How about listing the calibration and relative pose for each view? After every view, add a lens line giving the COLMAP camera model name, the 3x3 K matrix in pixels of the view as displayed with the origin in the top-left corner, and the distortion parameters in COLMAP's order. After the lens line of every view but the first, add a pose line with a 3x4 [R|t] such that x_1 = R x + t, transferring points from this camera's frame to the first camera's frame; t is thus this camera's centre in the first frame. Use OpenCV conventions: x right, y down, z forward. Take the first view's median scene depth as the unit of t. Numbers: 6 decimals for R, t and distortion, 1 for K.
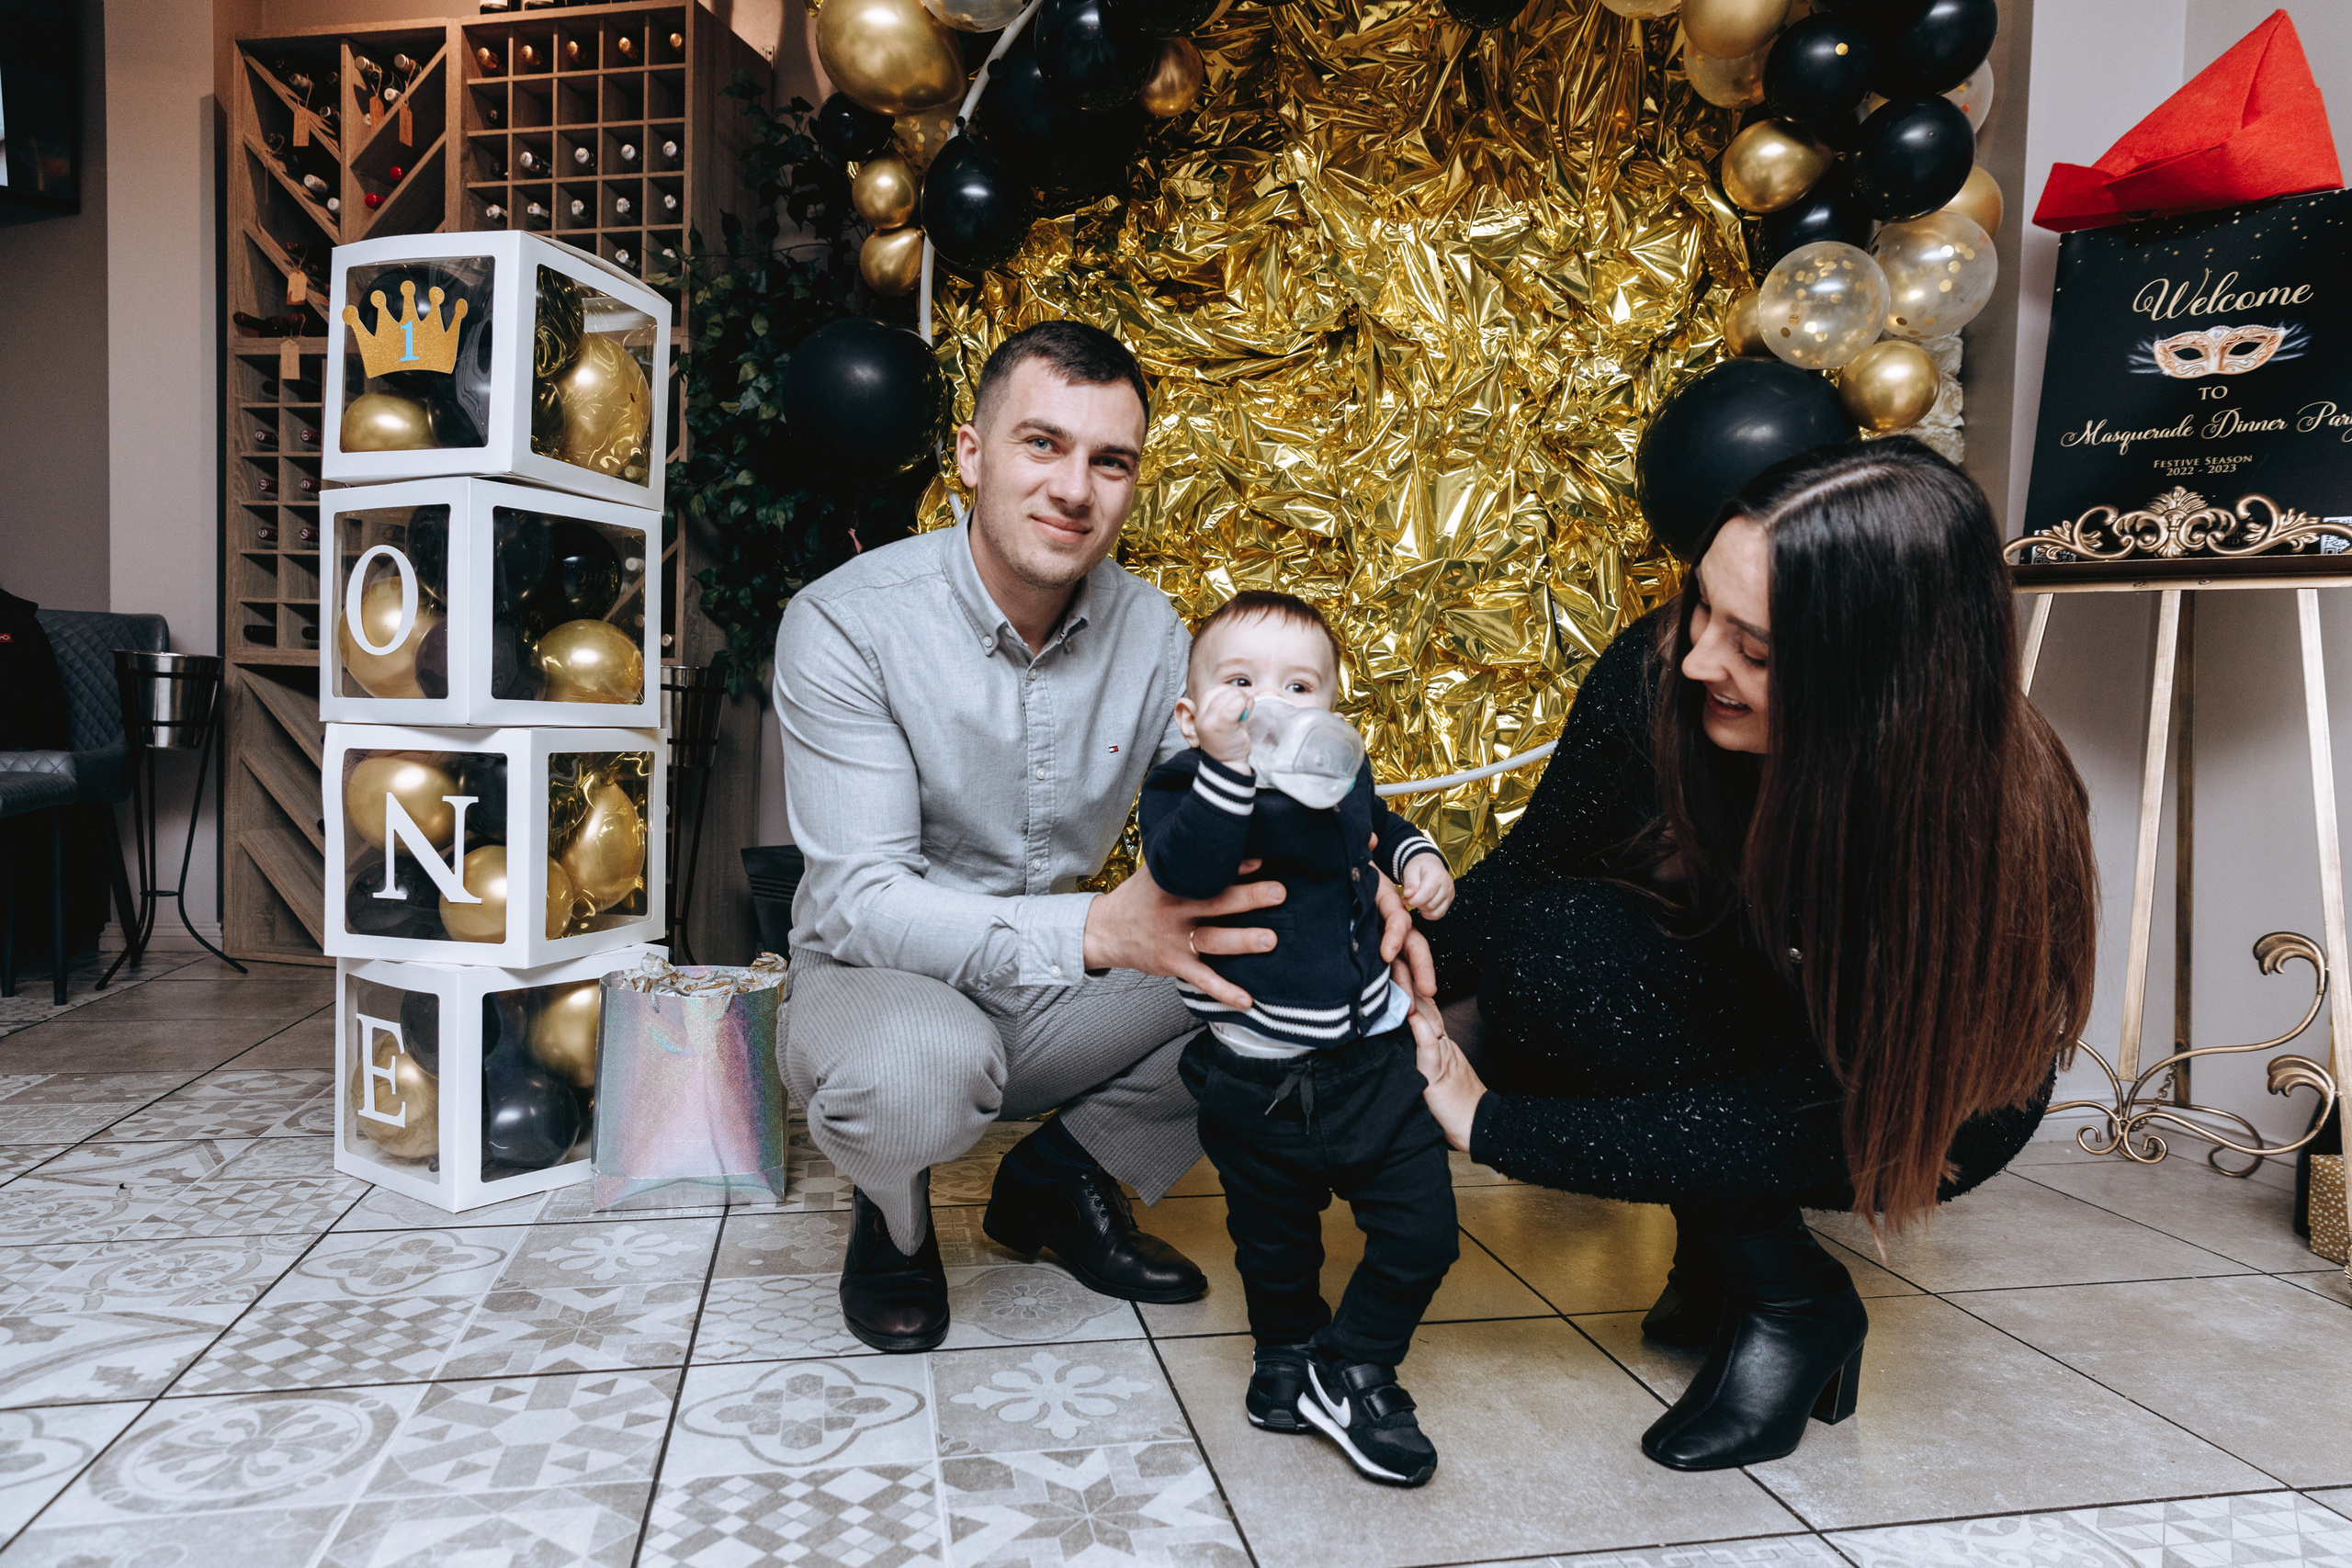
lens RADIAL K [[1555.0, 0, 1180.1], [0, 1555.0, 793.5], [0, 0, 1]] dist [0.004732, 0.003518]
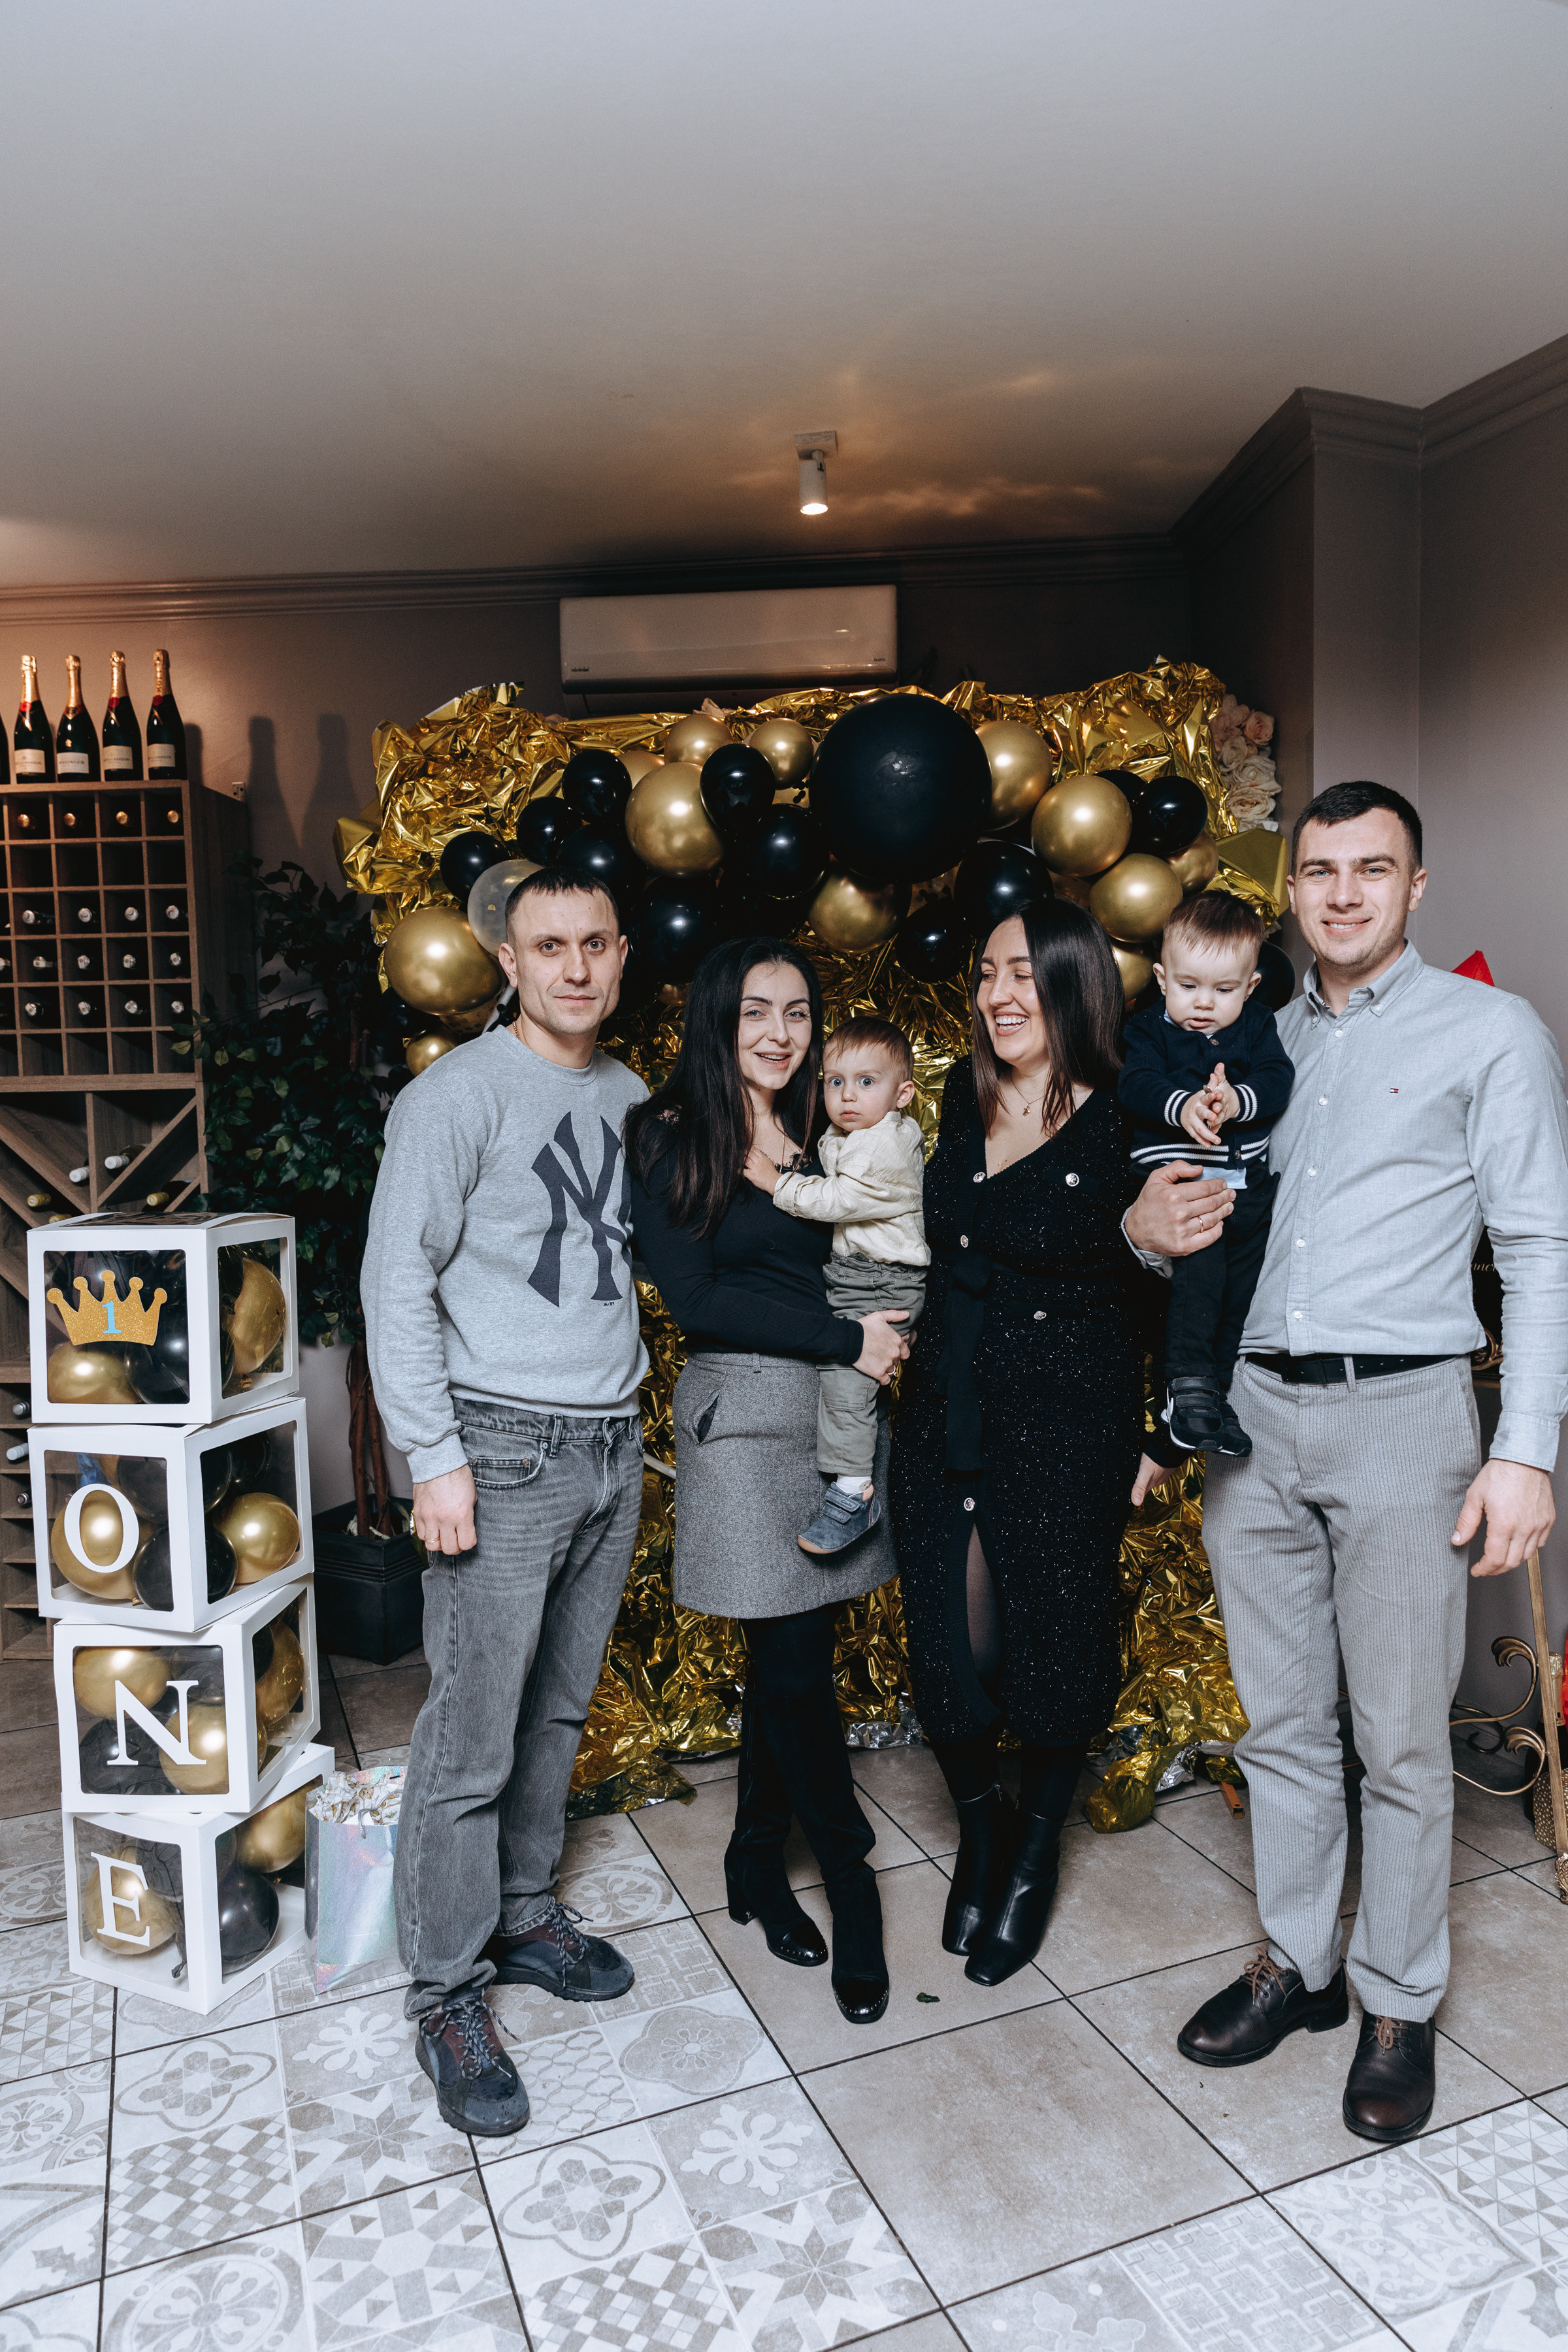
lens RADIAL K [[1555.1, 0, 782.0], [0, 1555.1, 1176.1], [0, 0, 1]] dist [0.004732, 0.003518]
pose [[0.982973, -0.063004, 0.172609, -0.155594], [0.058180, 0.997765, 0.032873, -0.354883], [-0.174294, -0.022271, 0.984442, -0.255382]]
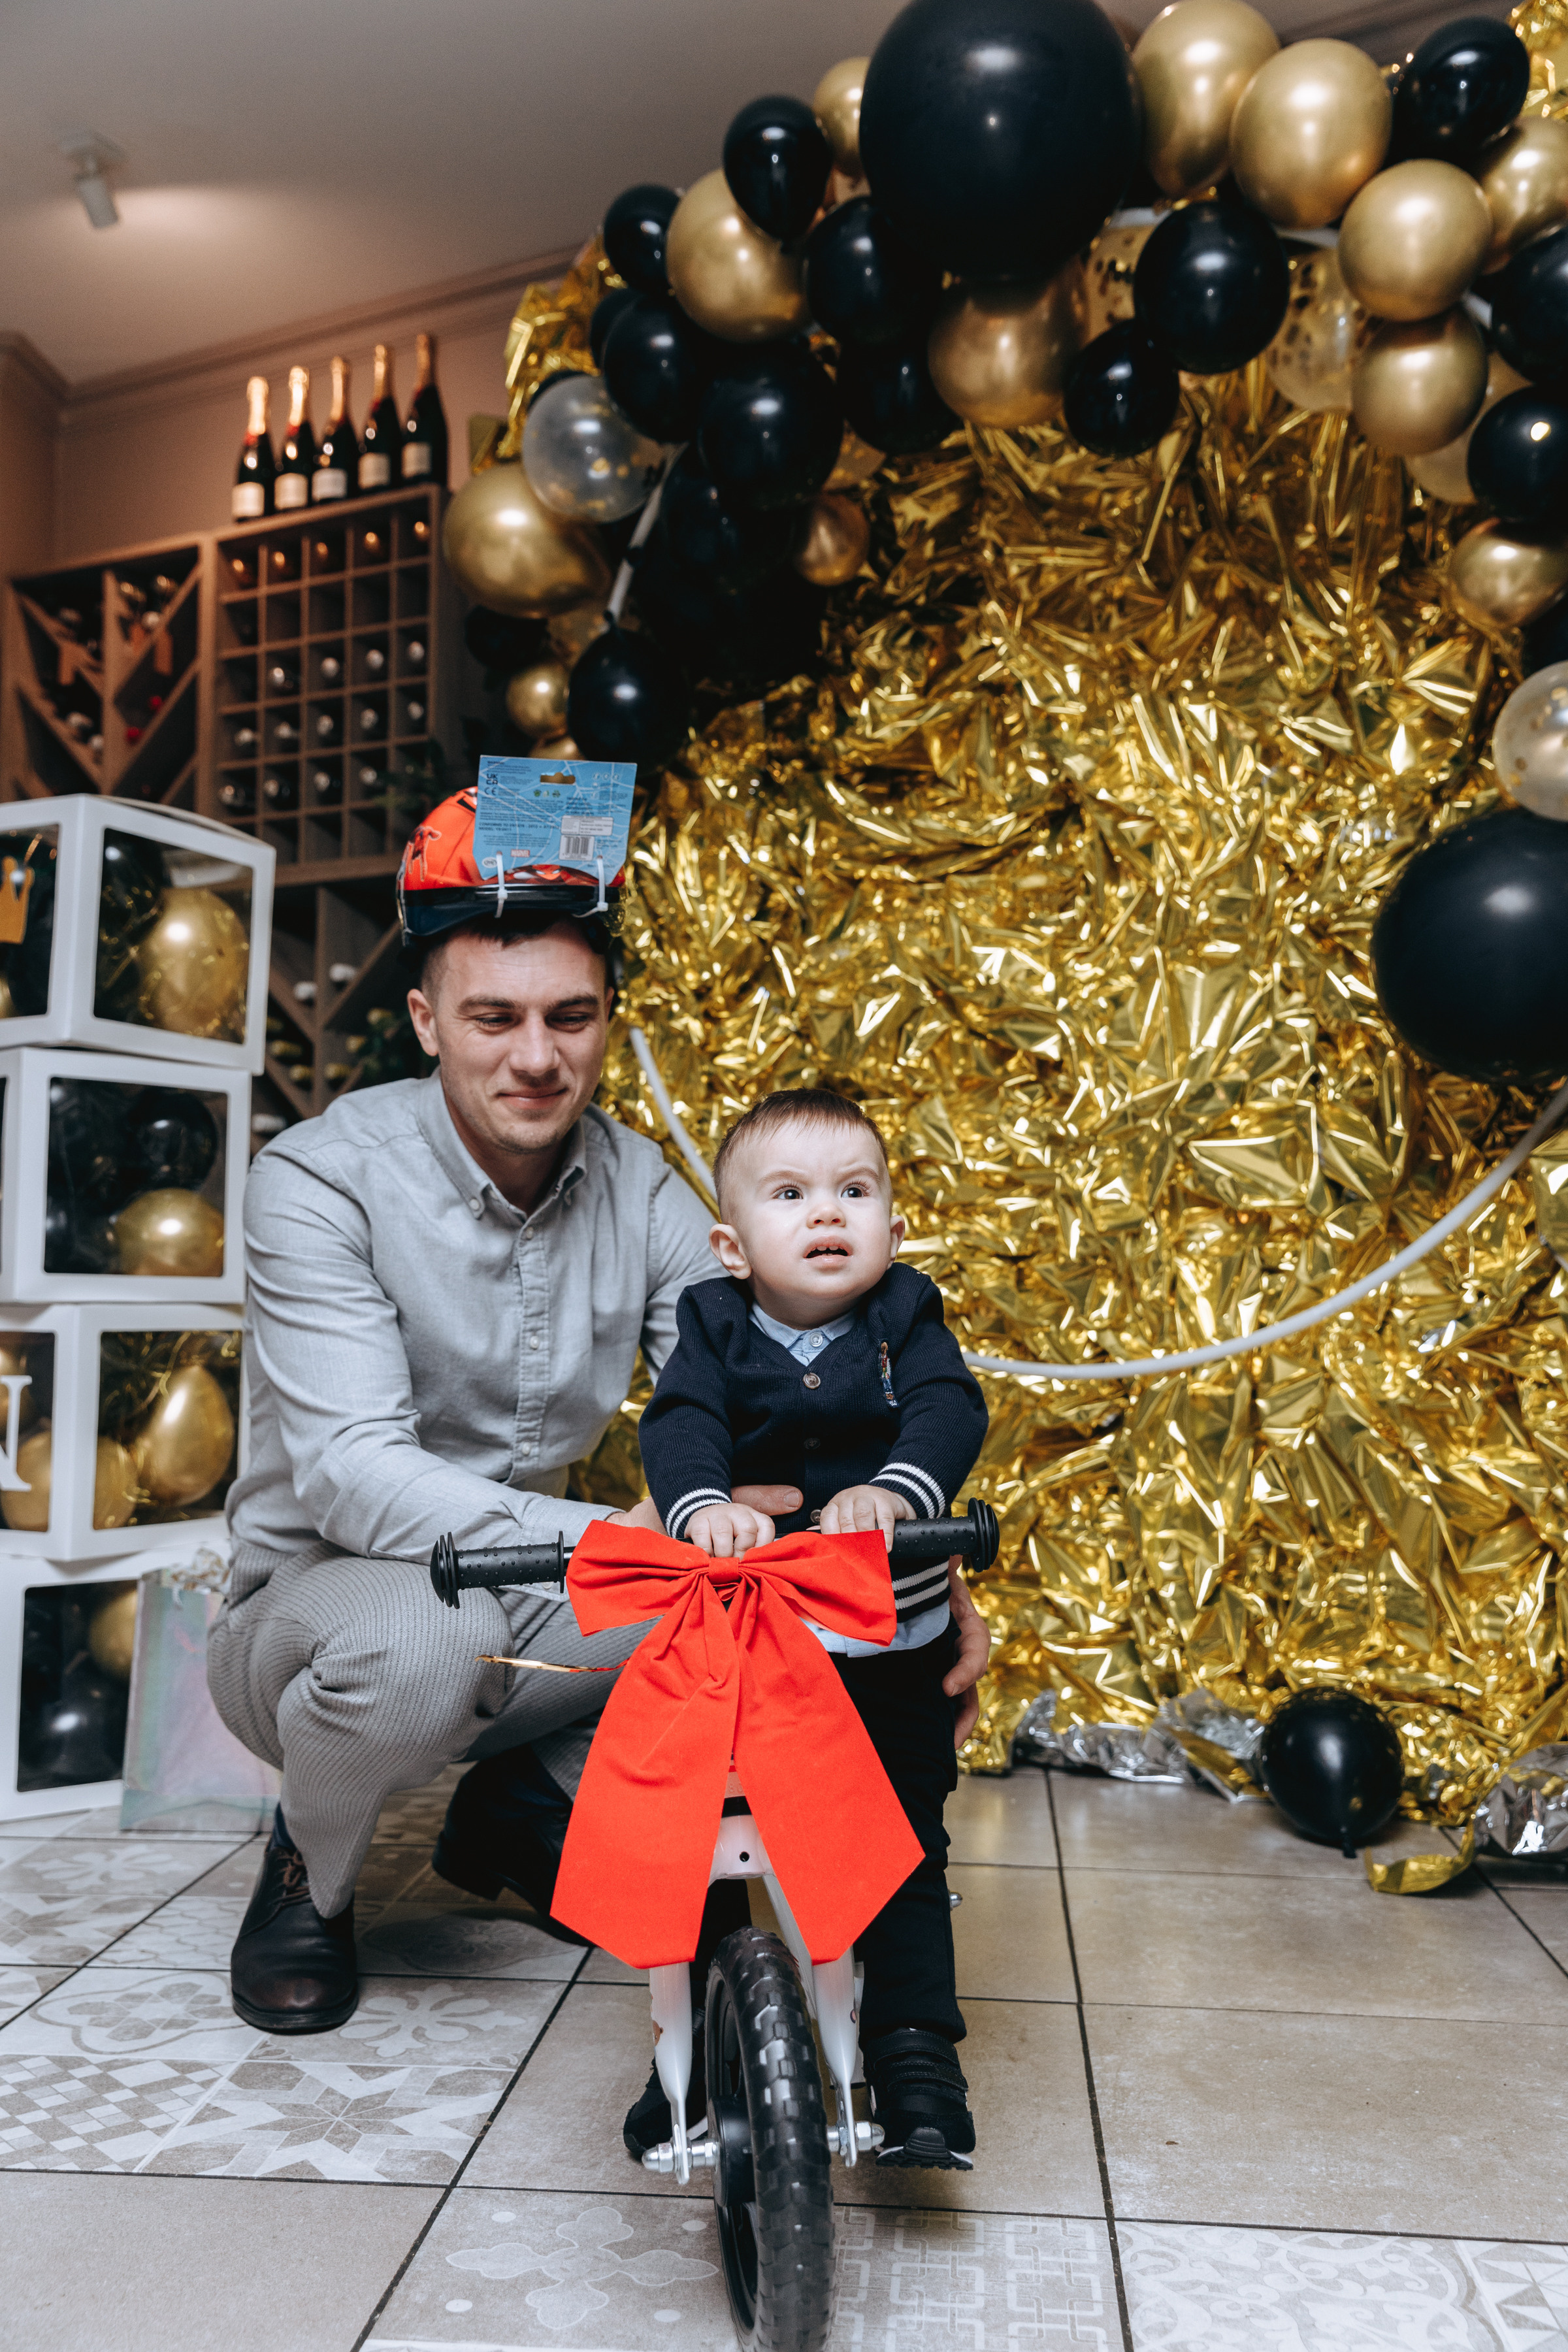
lens RADIAL K [[2187.2, 0, 776.6], [0, 2187.2, 1182.9], [0, 0, 1]] dist [0.103168, -0.107700]
pose [[0.956136, -0.030920, -0.291288, 0.331064], [0.000807, 0.994688, -0.102936, 0.020230], [0.292923, 0.098186, 0.951081, -0.144732]]
